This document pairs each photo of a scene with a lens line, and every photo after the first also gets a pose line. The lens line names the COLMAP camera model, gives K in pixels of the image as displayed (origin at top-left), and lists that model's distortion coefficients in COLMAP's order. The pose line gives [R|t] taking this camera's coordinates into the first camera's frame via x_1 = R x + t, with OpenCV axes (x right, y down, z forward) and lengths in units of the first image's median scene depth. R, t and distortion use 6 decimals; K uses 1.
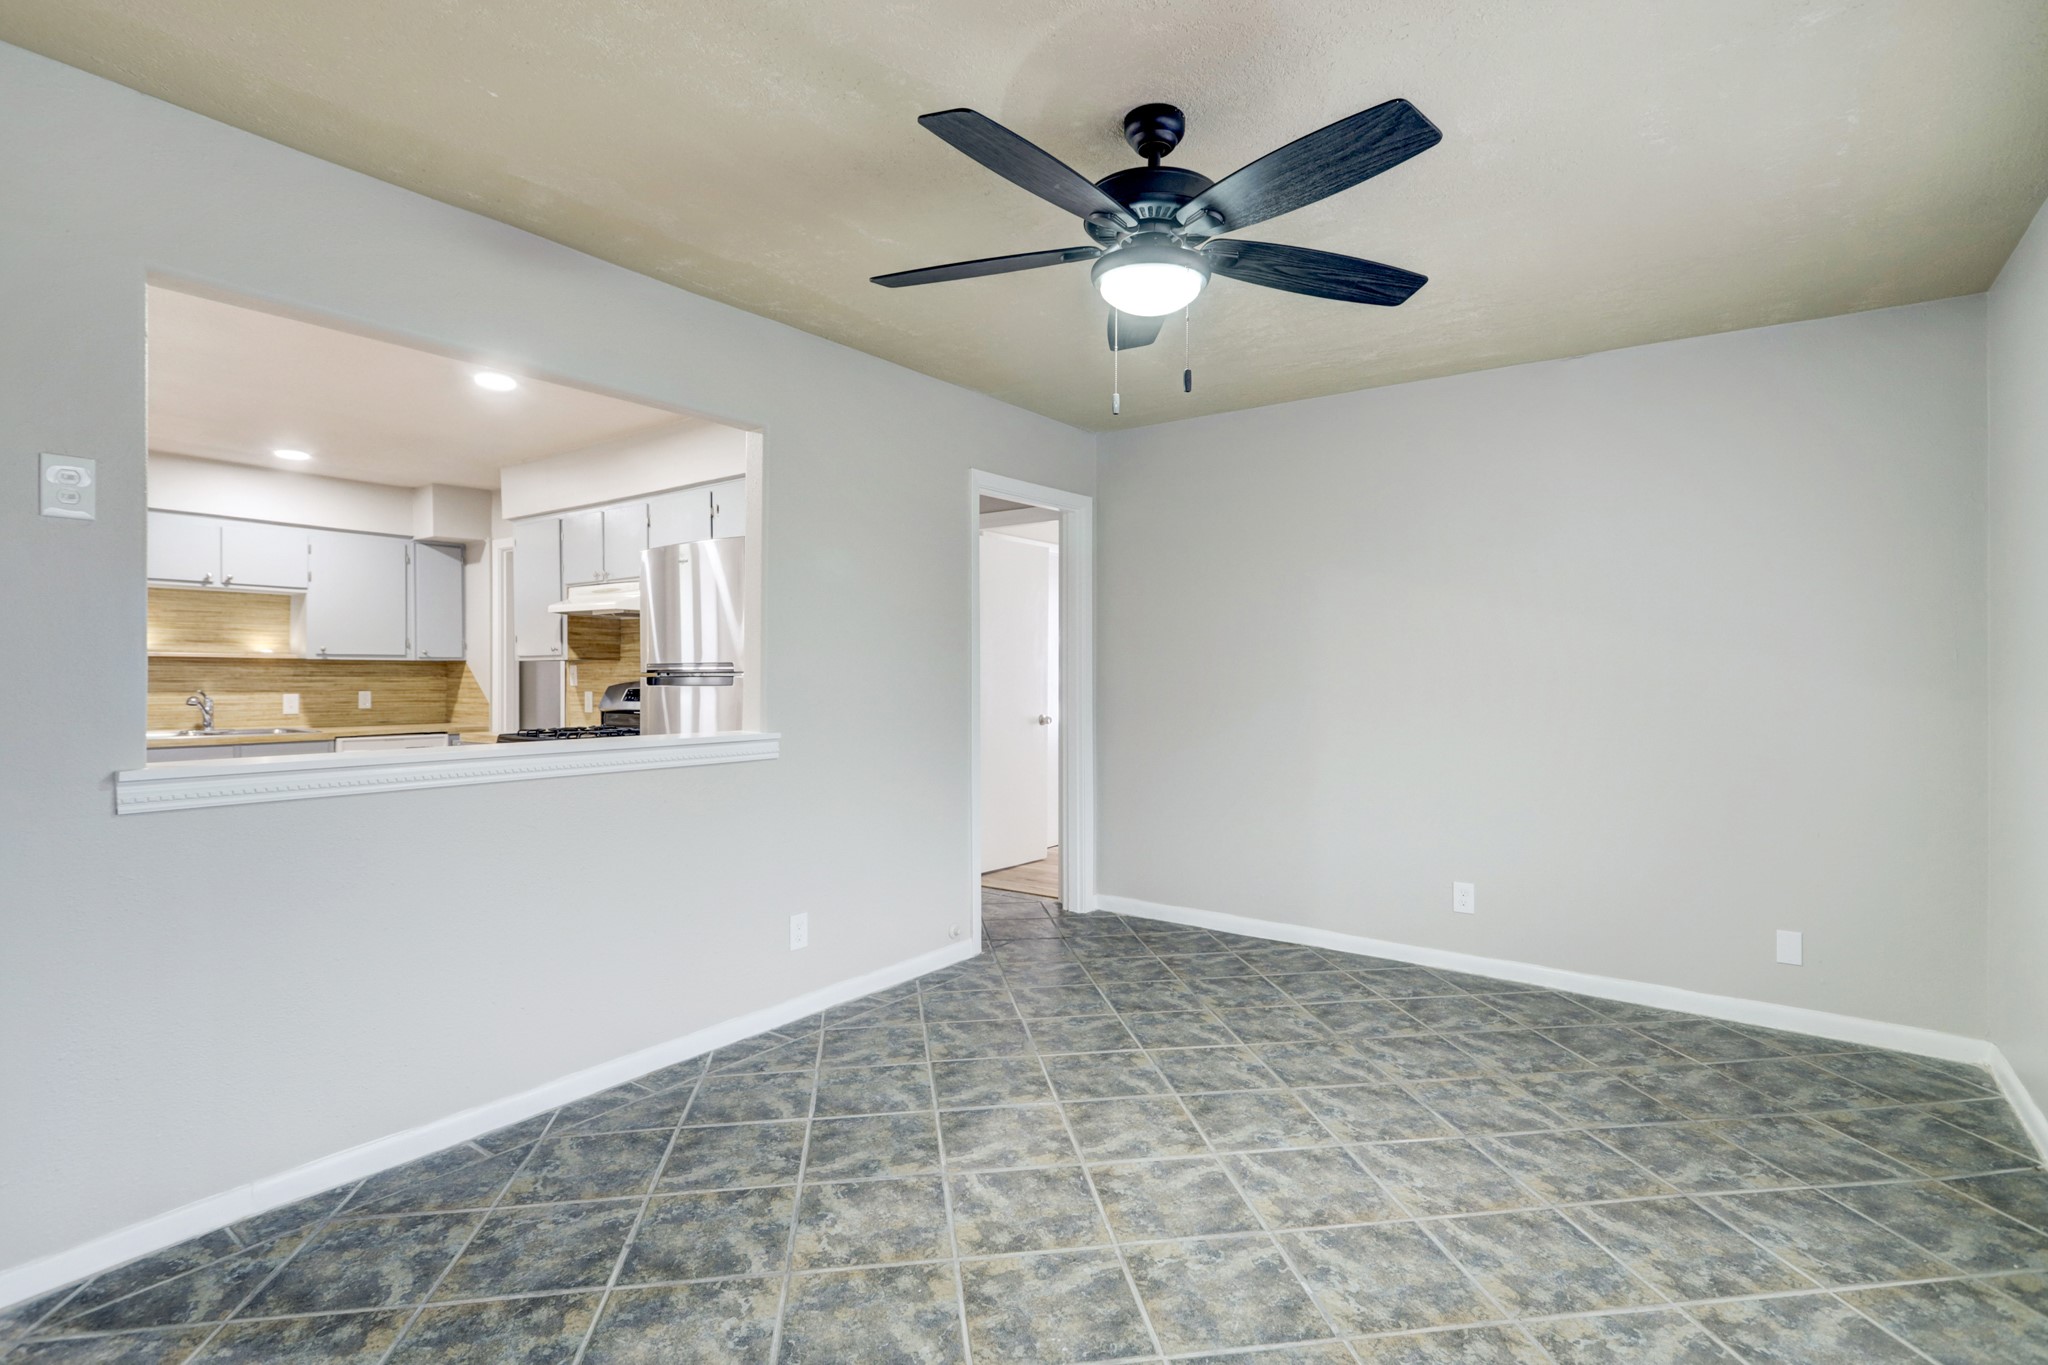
lens RADIAL K [[1013.9, 0, 1024.0], [0, 1013.9, 682.5], [0, 0, 1]] dist [-0.003229, -0.000454]
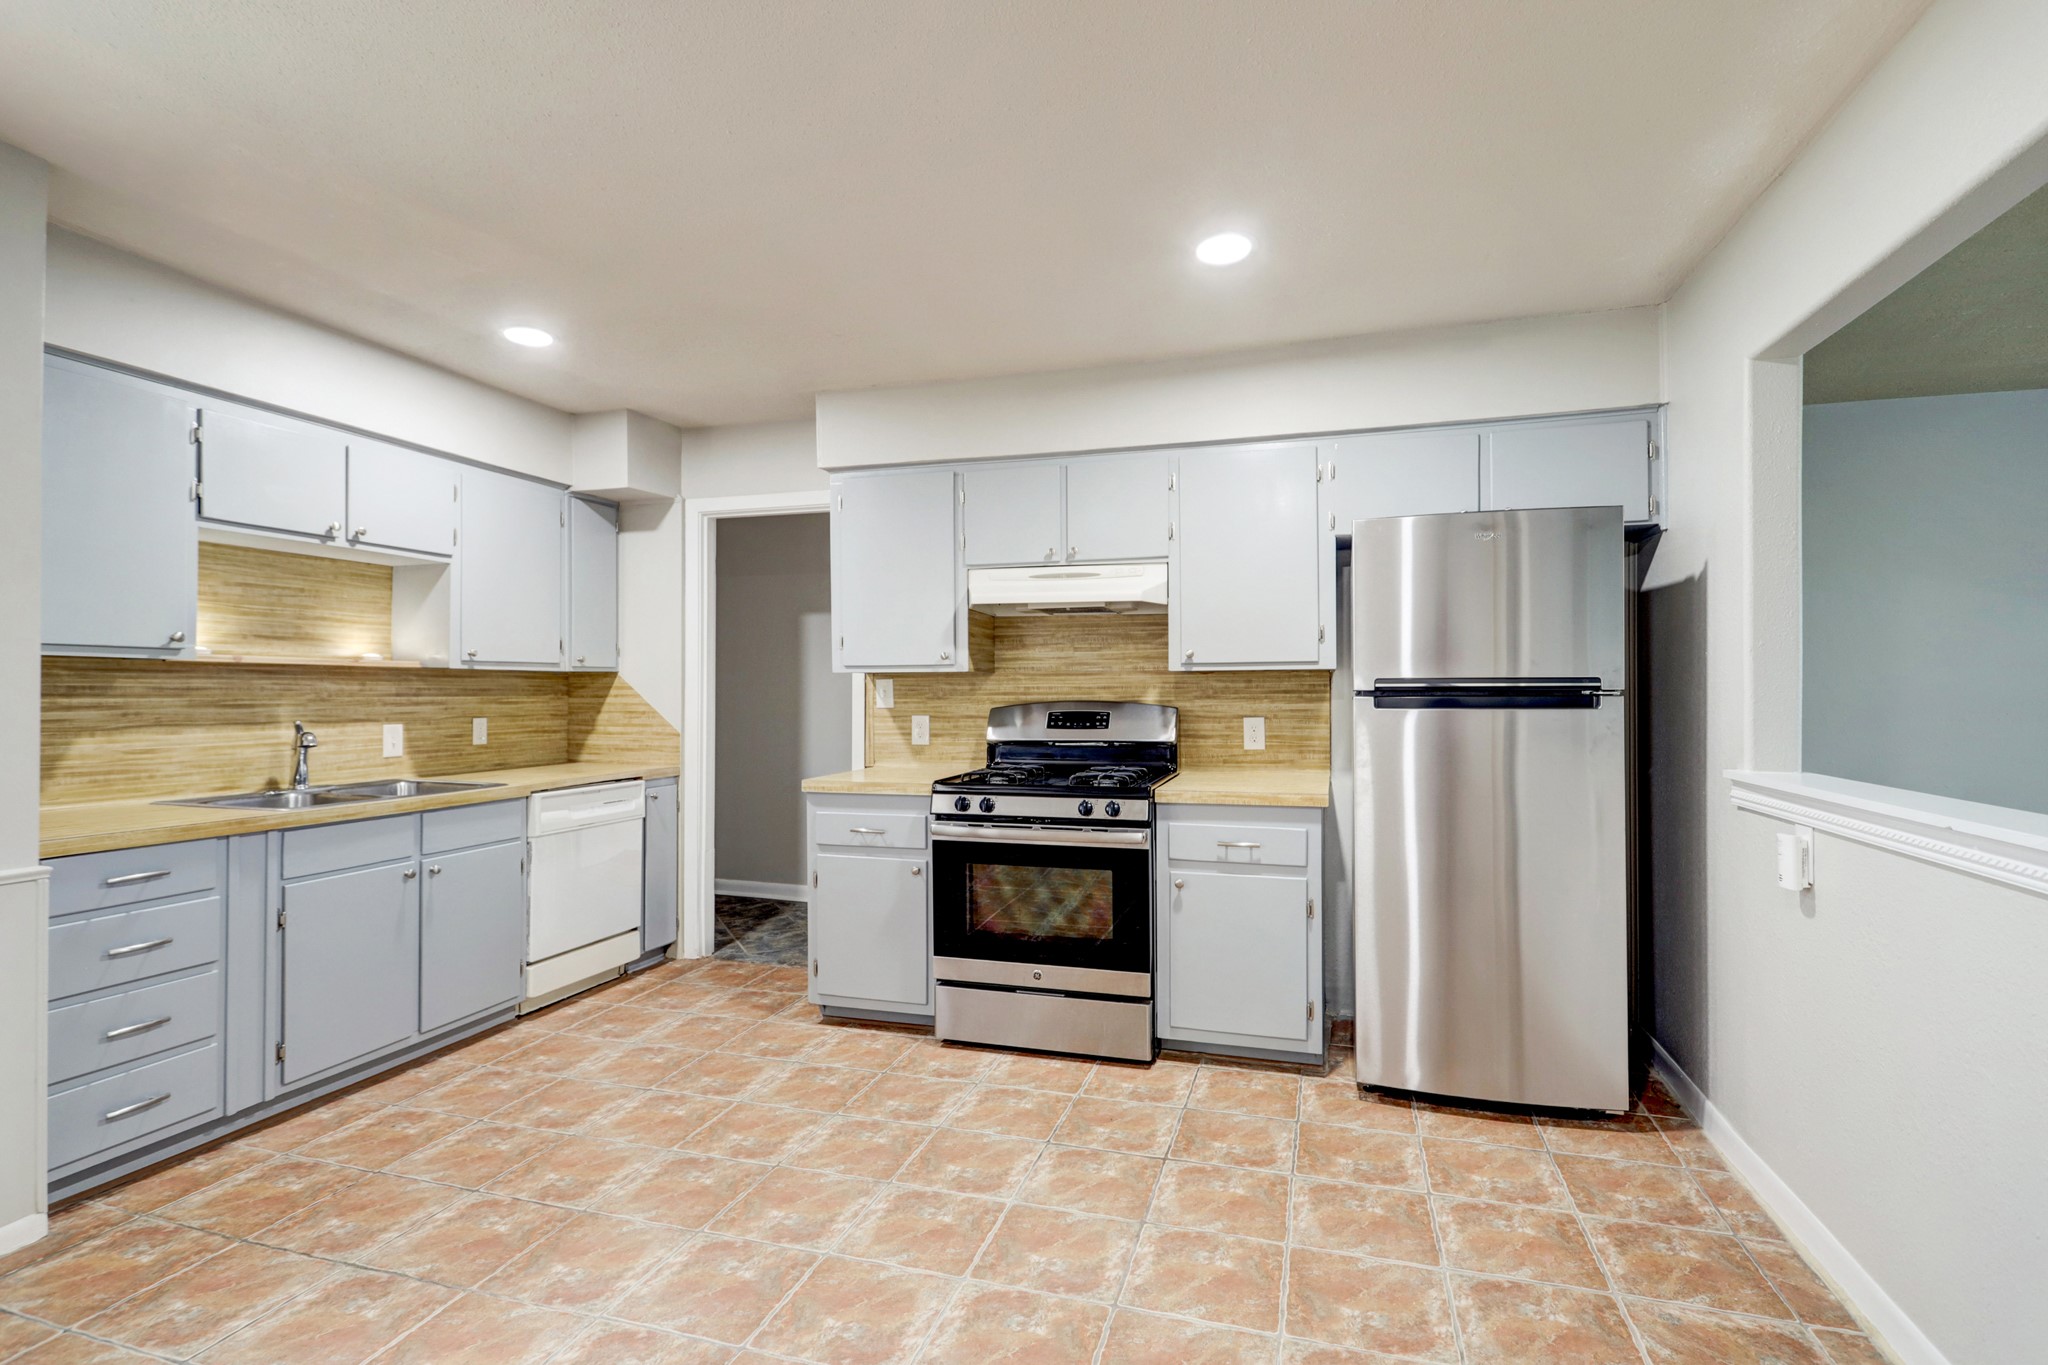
lens RADIAL K [[1013.9, 0, 1024.0], [0, 1013.9, 682.5], [0, 0, 1]] dist [-0.003229, -0.000454]
pose [[0.936901, -0.000603, 0.349593, -0.580253], [0.004526, 0.999936, -0.010405, -0.006297], [-0.349565, 0.011331, 0.936844, 0.281697]]
